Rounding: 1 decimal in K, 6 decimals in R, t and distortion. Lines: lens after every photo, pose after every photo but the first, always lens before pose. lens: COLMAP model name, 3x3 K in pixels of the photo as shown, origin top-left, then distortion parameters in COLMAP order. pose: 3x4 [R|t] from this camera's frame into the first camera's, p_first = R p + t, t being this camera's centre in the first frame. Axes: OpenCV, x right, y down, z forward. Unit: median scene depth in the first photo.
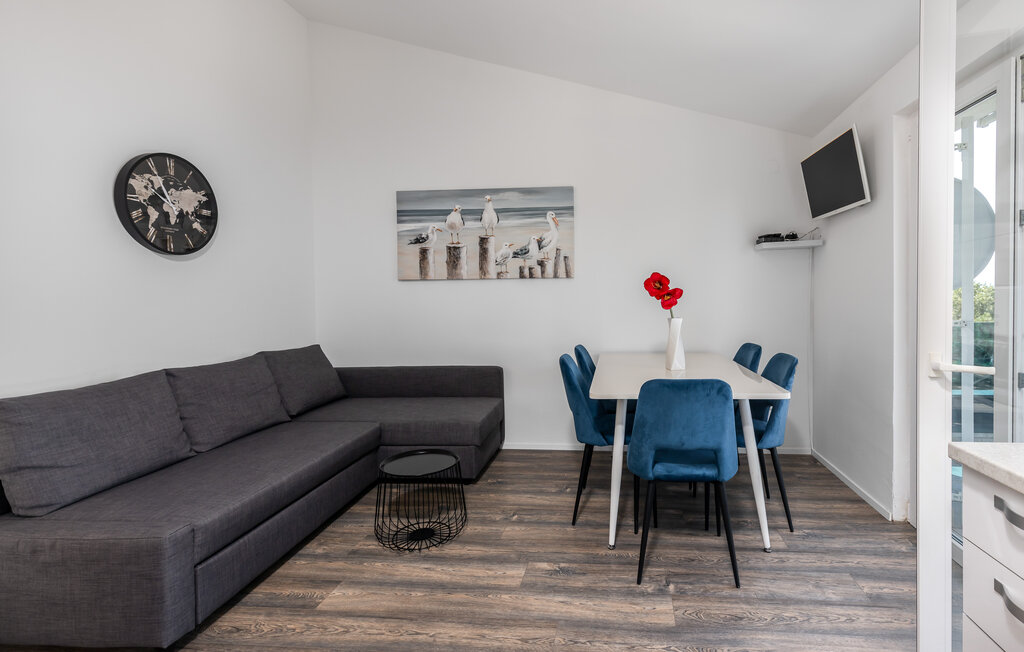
lens RADIAL K [[466.4, 0, 554.5], [0, 466.4, 299.4], [0, 0, 1]] dist [0.000974, -0.000179]
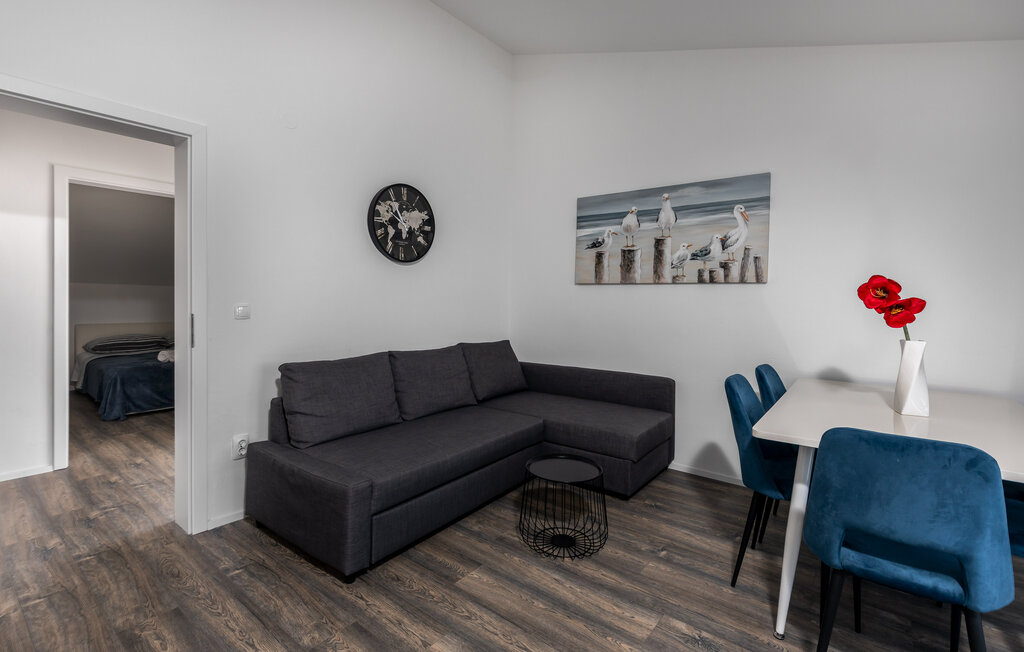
lens RADIAL K [[447.2, 0, 512.0], [0, 447.2, 301.2], [0, 0, 1]] dist [-0.000635, -0.000903]
pose [[0.858287, 0.028119, -0.512399, 0.083762], [-0.030088, 0.999537, 0.004454, -0.003928], [0.512287, 0.011594, 0.858736, 0.114023]]
